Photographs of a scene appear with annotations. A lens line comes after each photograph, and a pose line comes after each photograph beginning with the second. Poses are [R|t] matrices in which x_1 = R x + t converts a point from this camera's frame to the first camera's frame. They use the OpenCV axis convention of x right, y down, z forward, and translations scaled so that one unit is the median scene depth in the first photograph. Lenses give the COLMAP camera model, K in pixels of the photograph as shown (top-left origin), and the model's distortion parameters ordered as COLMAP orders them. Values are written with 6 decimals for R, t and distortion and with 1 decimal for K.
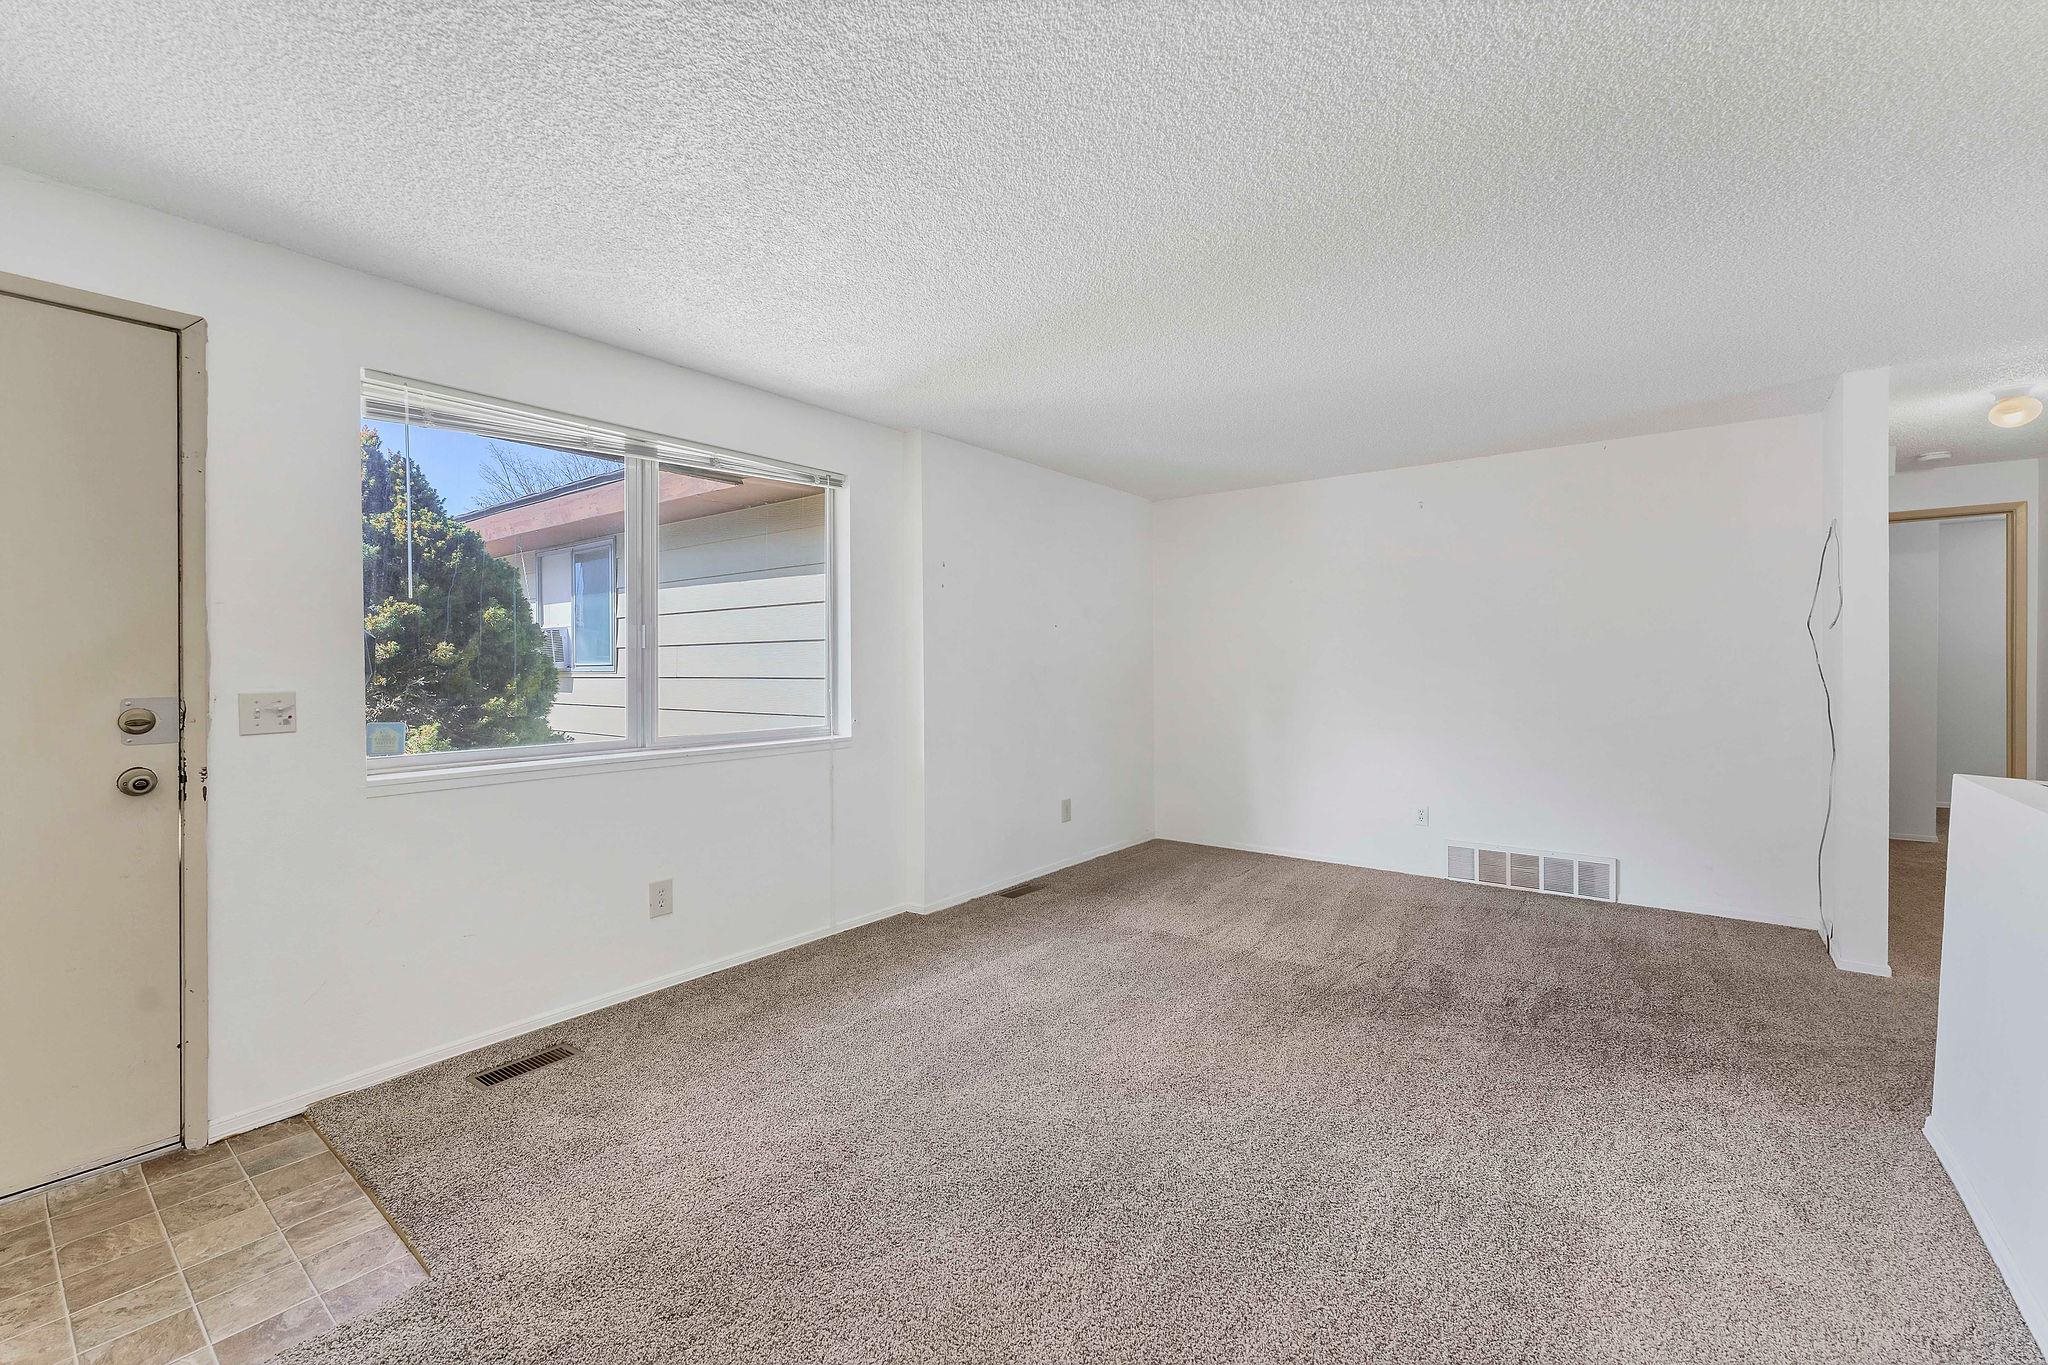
lens RADIAL K [[854.2, 0, 1023.9], [0, 854.2, 651.6], [0, 0, 1]] dist [0.000893, 0.000017]
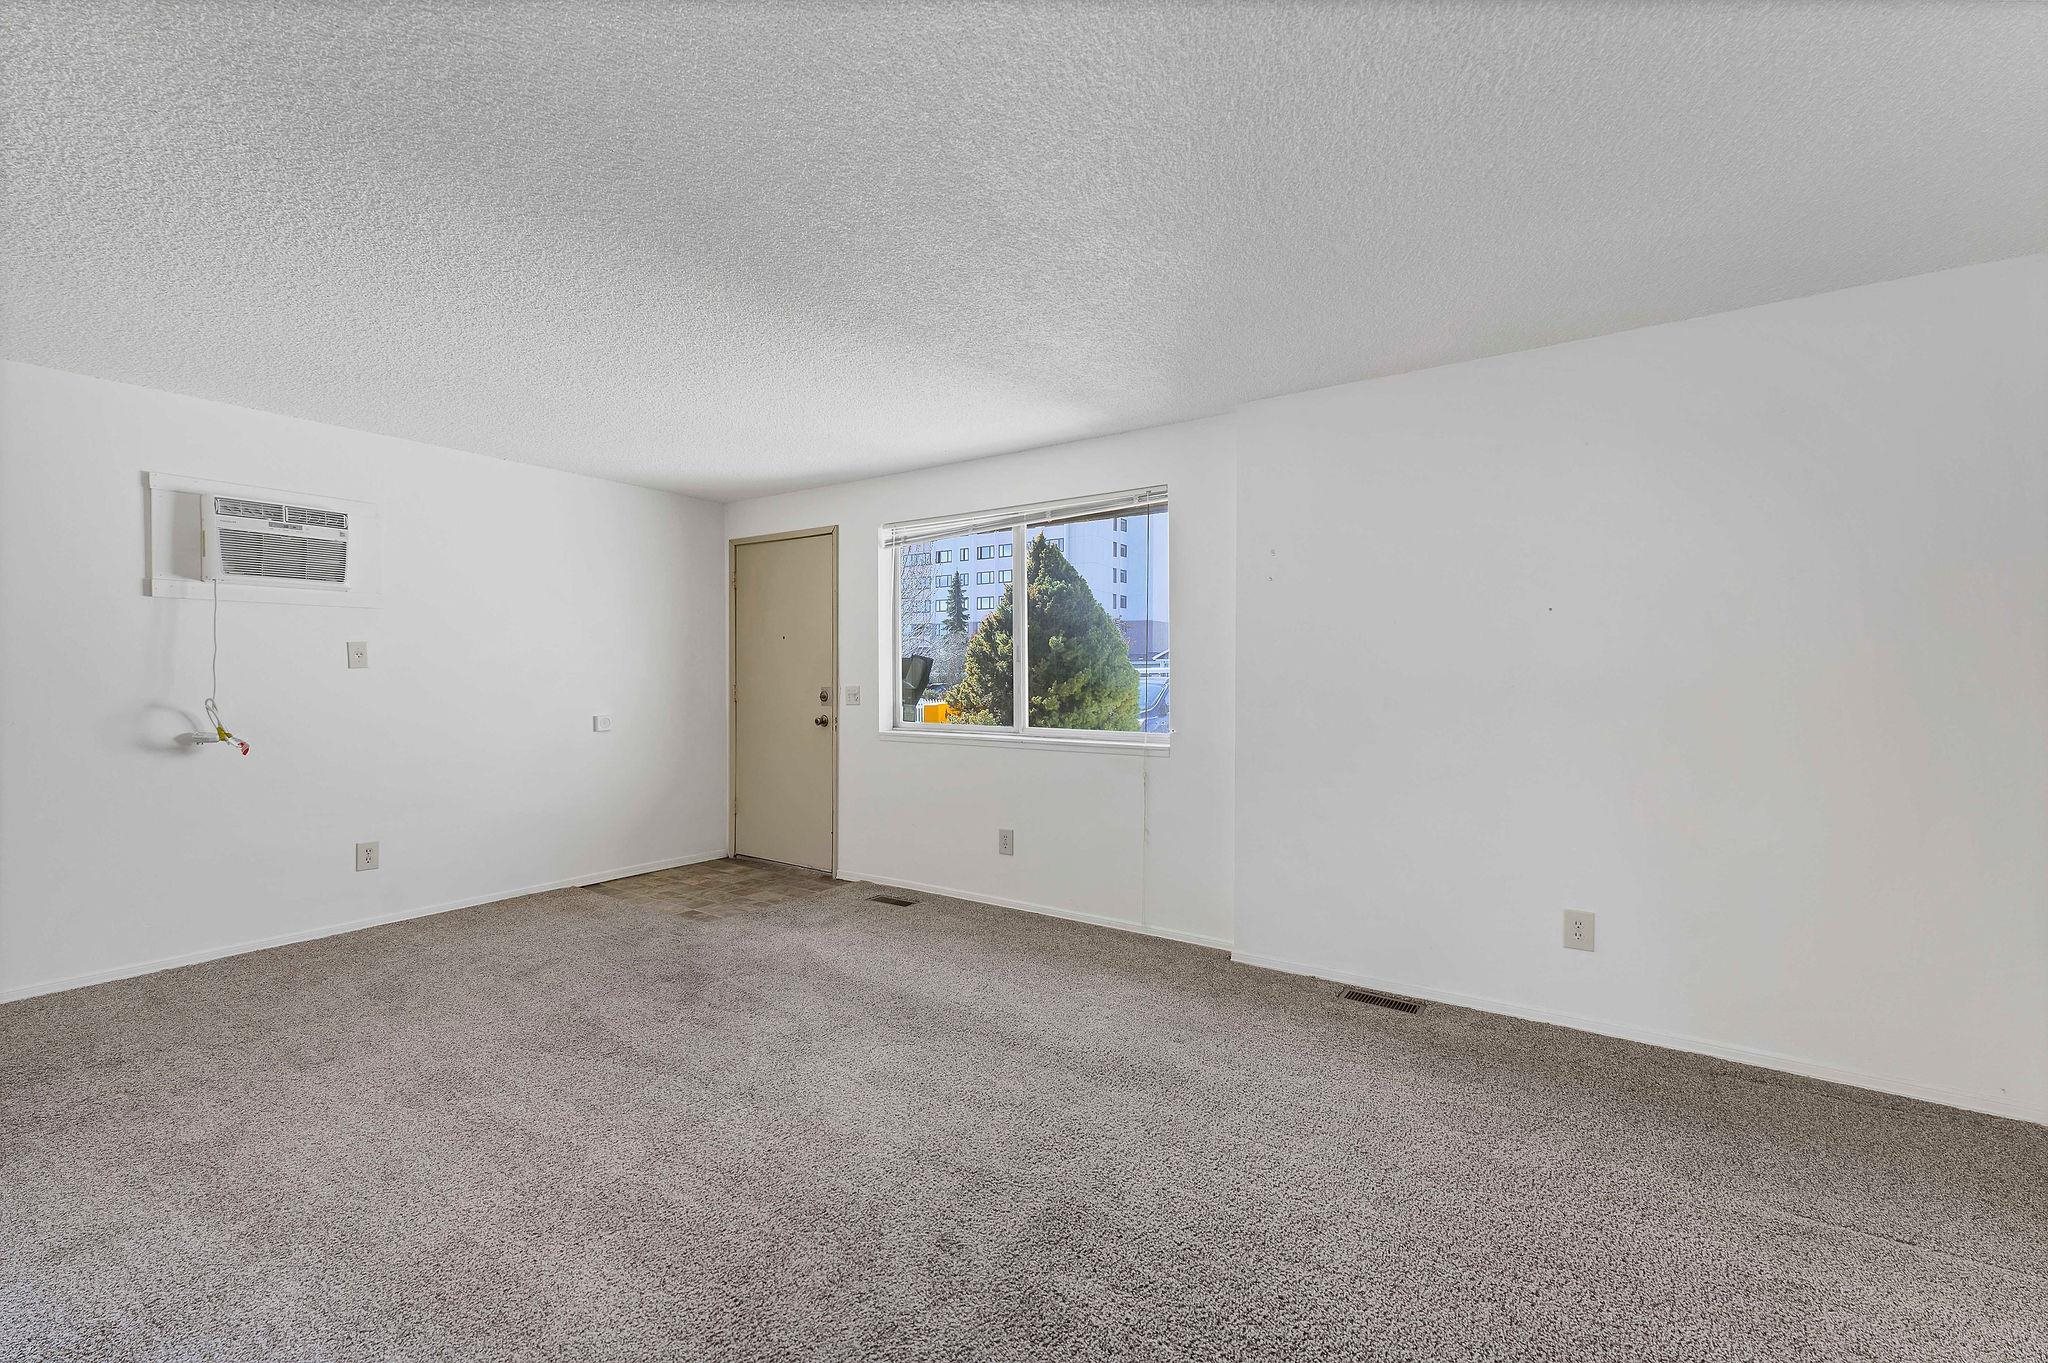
lens RADIAL K [[854.2, 0, 1023.9], [0, 854.2, 650.6], [0, 0, 1]] dist [0.000893, 0.000017]
pose [[0.036845, -0.008231, -0.999287, 1.017973], [0.029211, 0.999548, -0.007156, -0.011548], [0.998894, -0.028927, 0.037069, 1.033450]]
